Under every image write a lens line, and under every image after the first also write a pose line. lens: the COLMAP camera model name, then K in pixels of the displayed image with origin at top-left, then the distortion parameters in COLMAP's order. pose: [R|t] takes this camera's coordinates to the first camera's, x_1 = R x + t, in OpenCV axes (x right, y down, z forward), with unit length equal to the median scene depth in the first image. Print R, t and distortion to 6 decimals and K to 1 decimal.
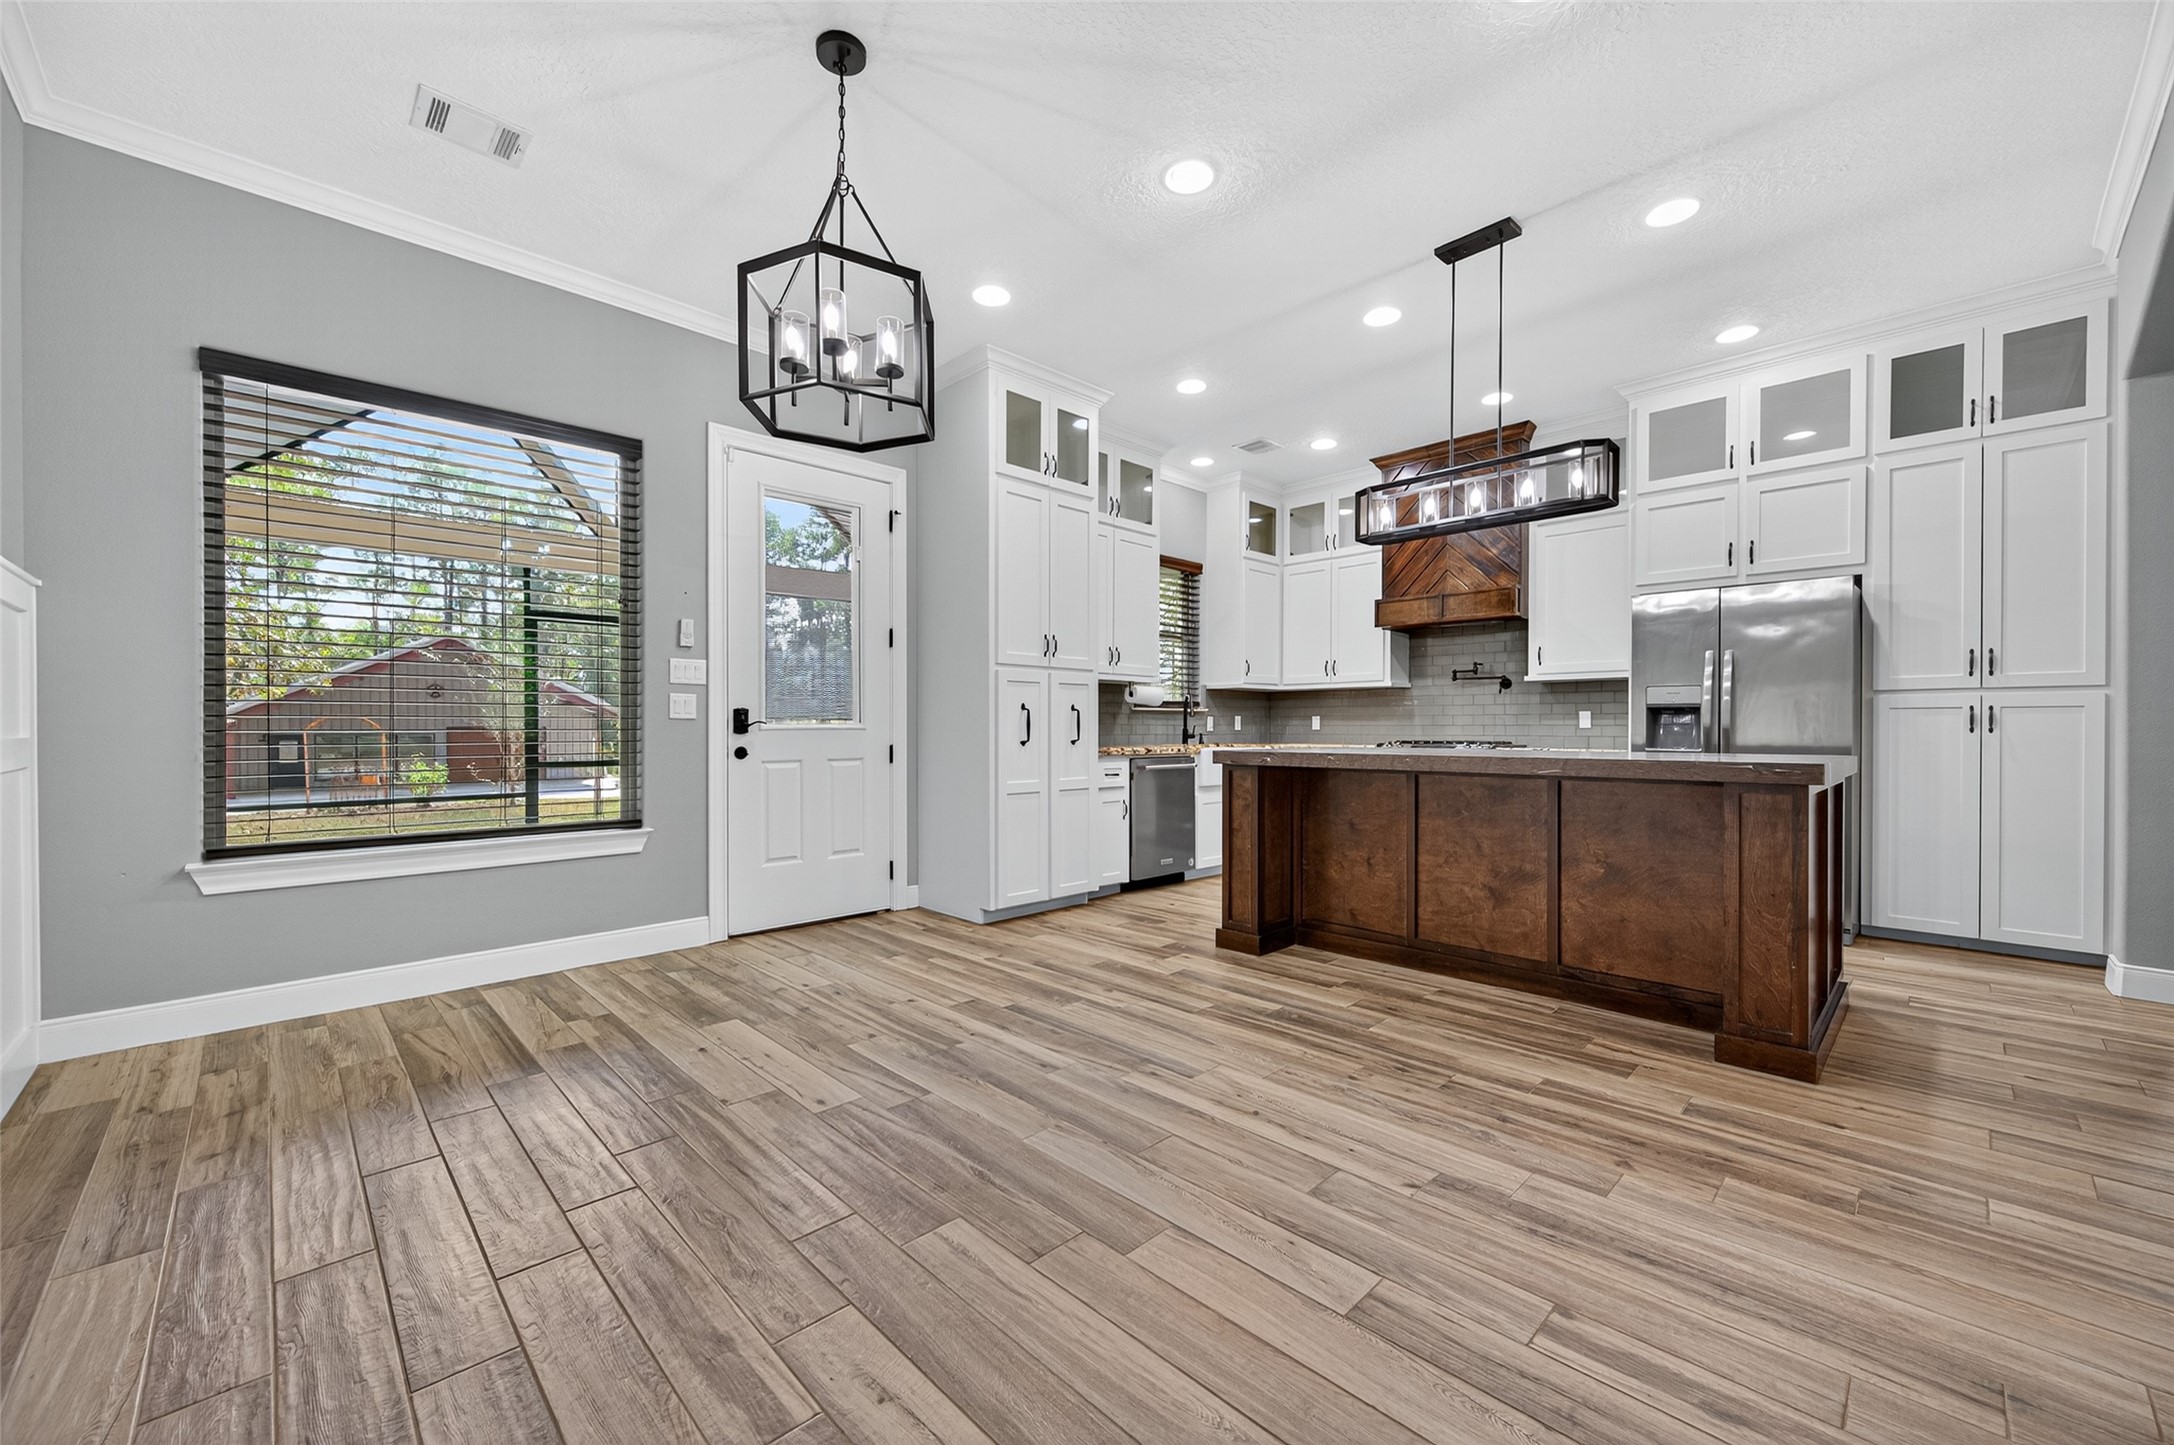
lens RADIAL K [[848.0, 0, 1095.1], [0, 848.0, 724.7], [0, 0, 1]] dist [0.006840, -0.000634]
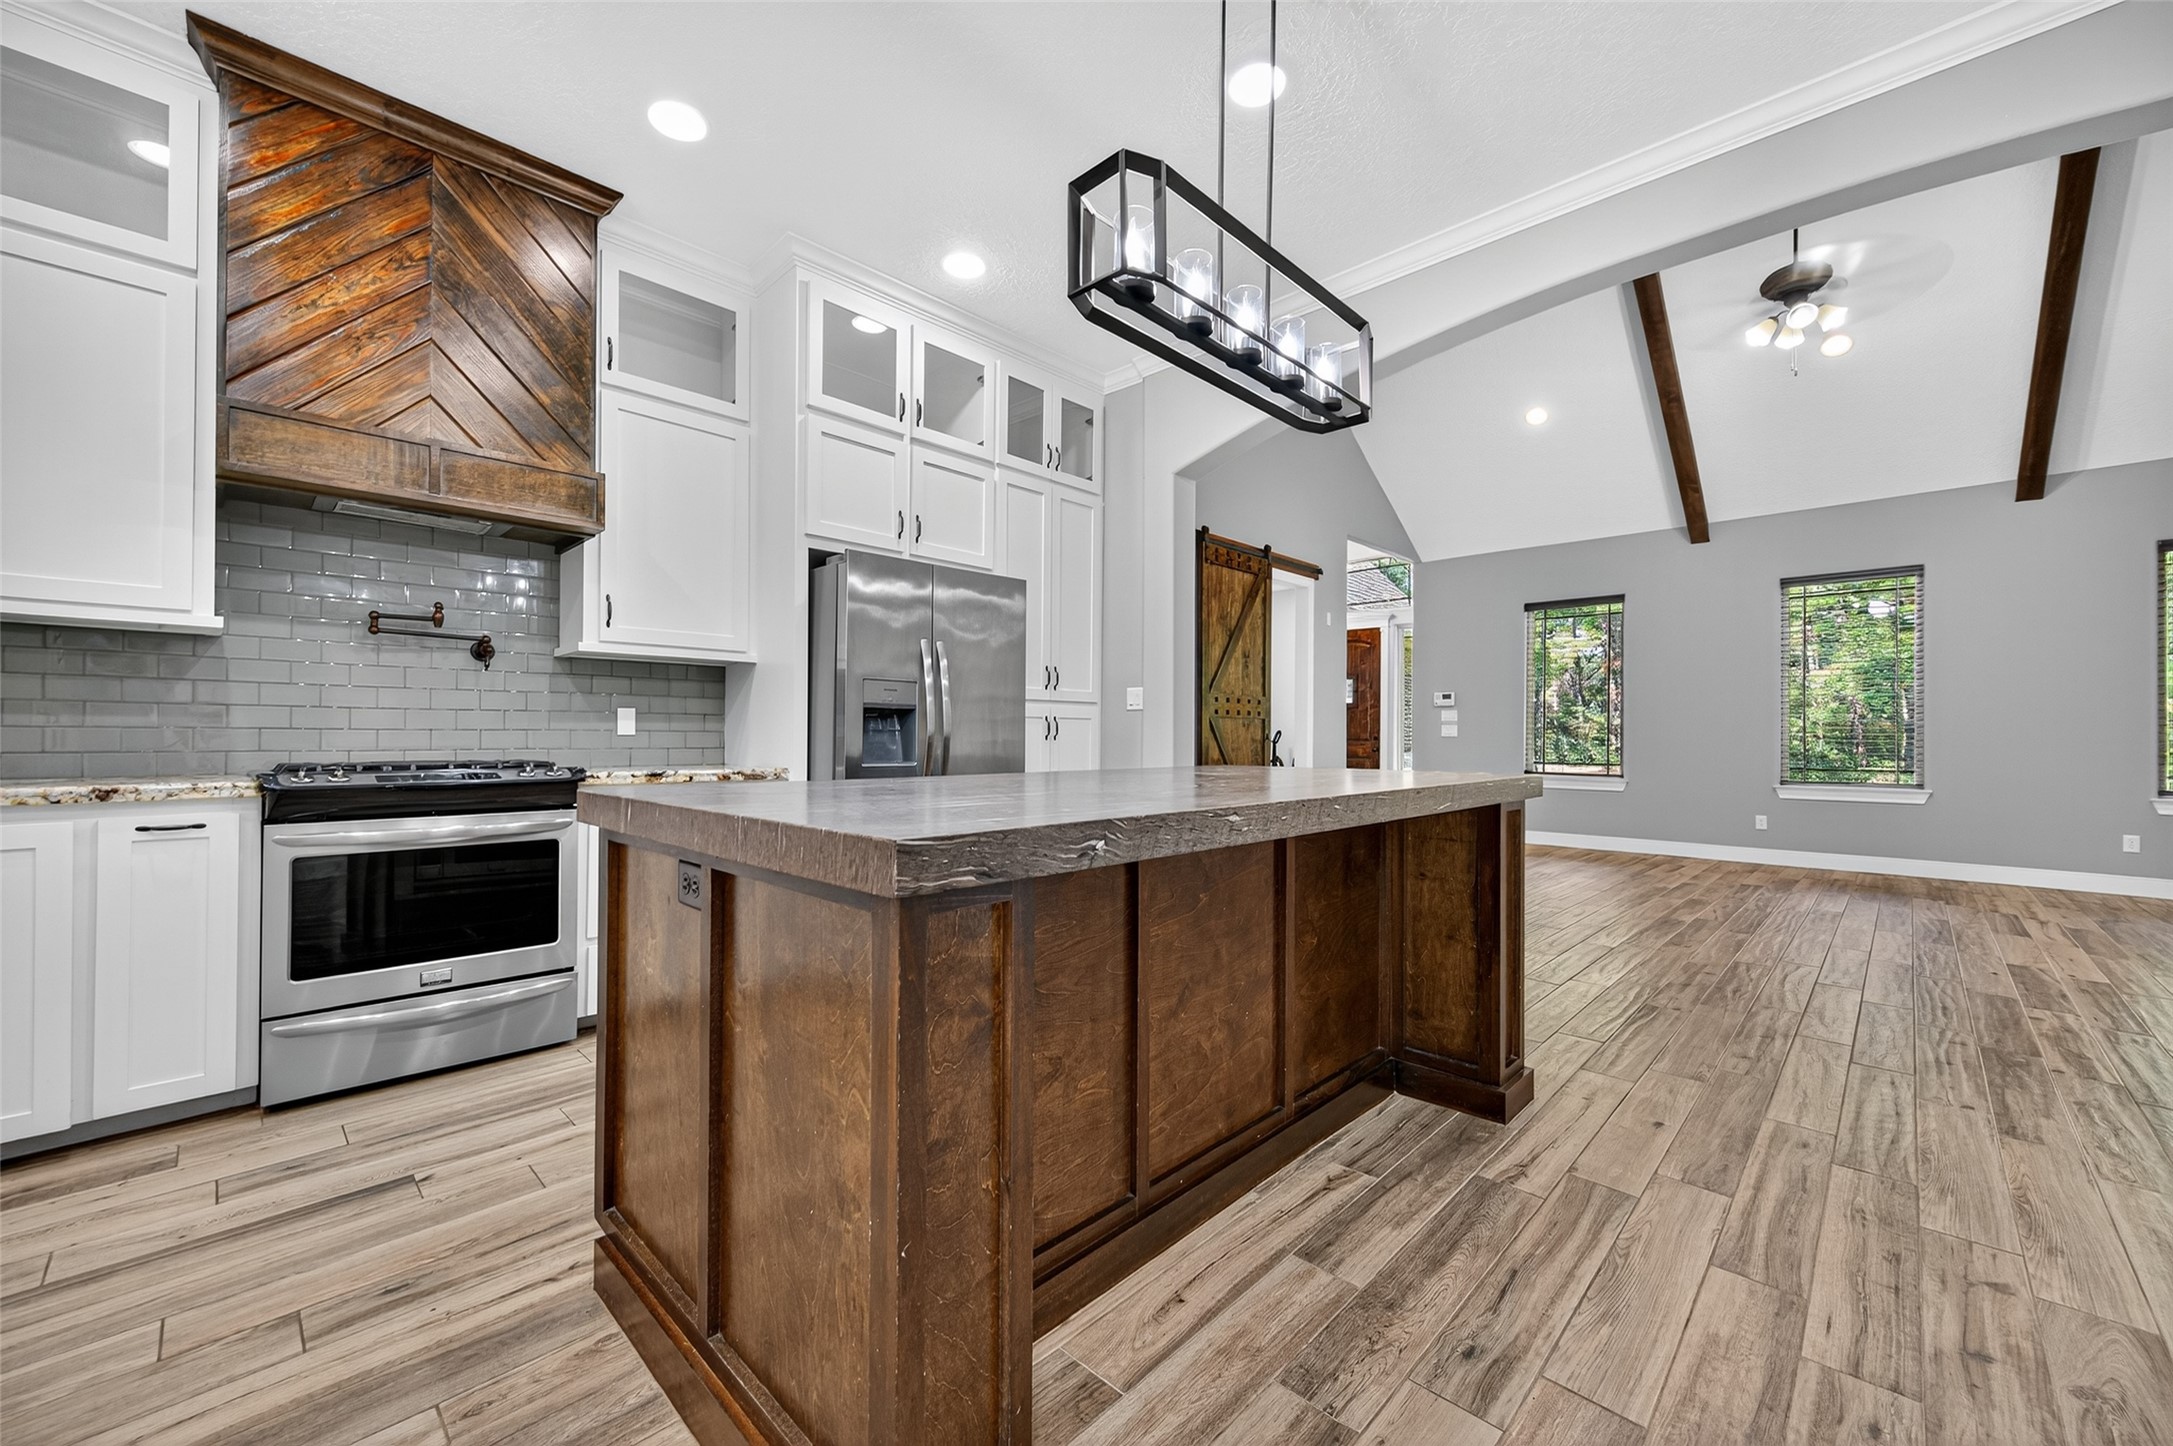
lens RADIAL K [[847.6, 0, 1077.2], [0, 847.6, 728.4], [0, 0, 1]] dist [0.006840, -0.000634]
pose [[-0.020821, 0.007072, 0.999758, -0.084646], [-0.006771, 0.999951, -0.007215, 0.001723], [-0.999760, -0.006920, -0.020772, 0.957805]]
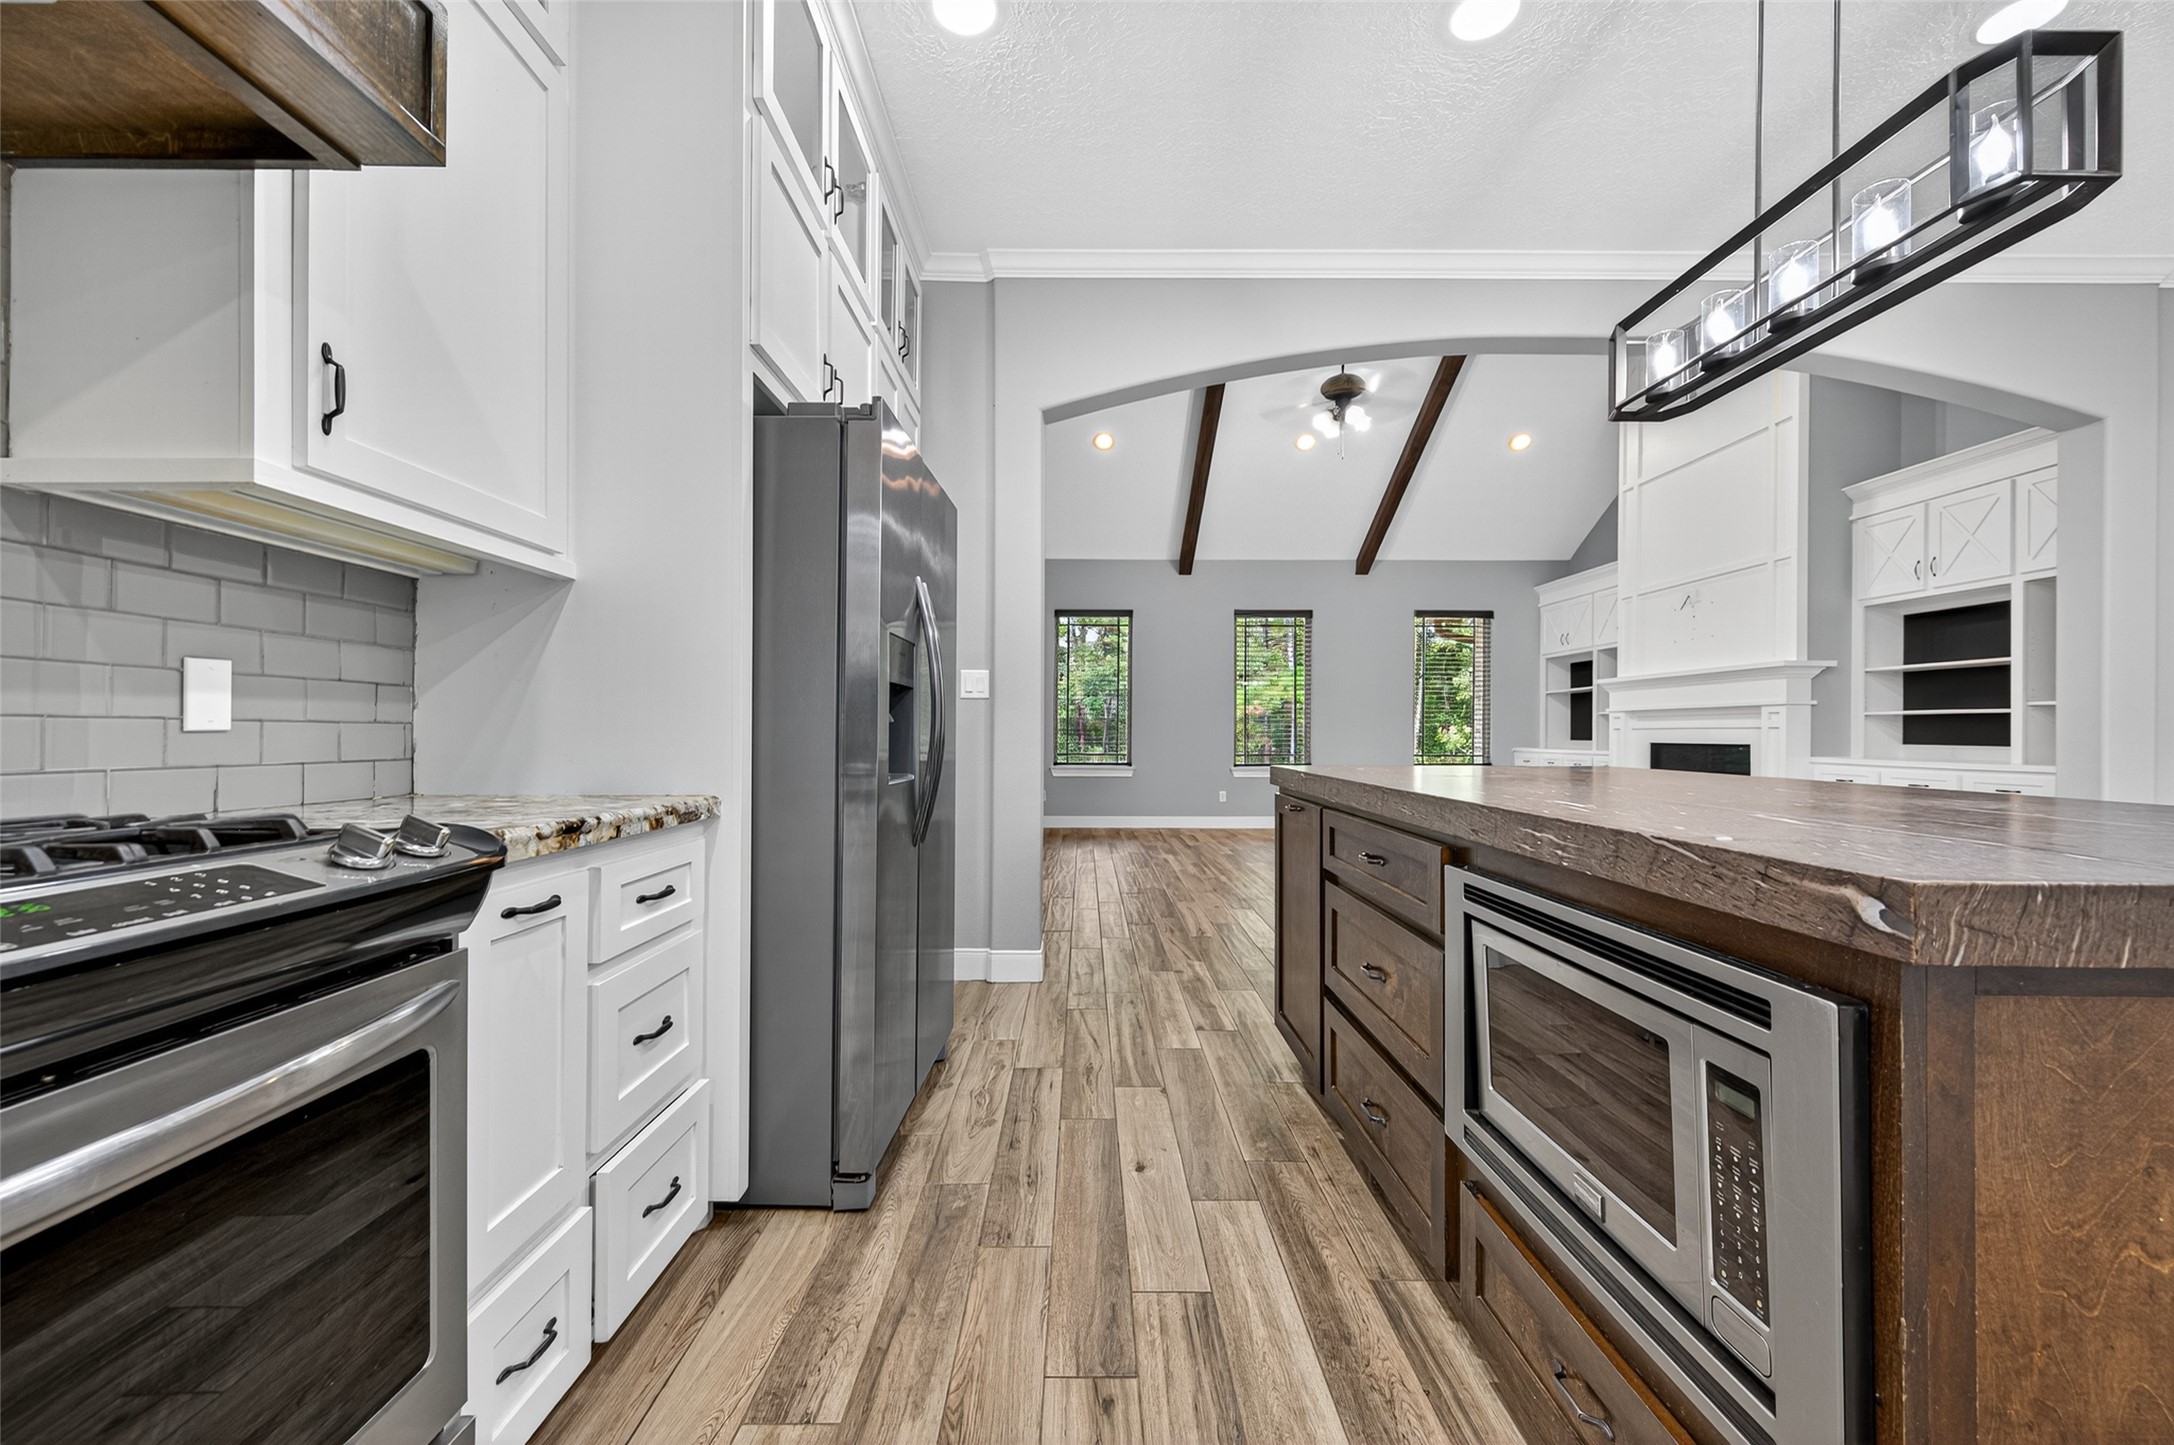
lens RADIAL K [[848.0, 0, 1086.4], [0, 848.0, 725.4], [0, 0, 1]] dist [0.006840, -0.000634]
pose [[-0.717622, 0.001570, 0.696432, 0.140131], [-0.005682, 0.999951, -0.008109, 0.002927], [-0.696410, -0.009776, -0.717577, 1.200282]]
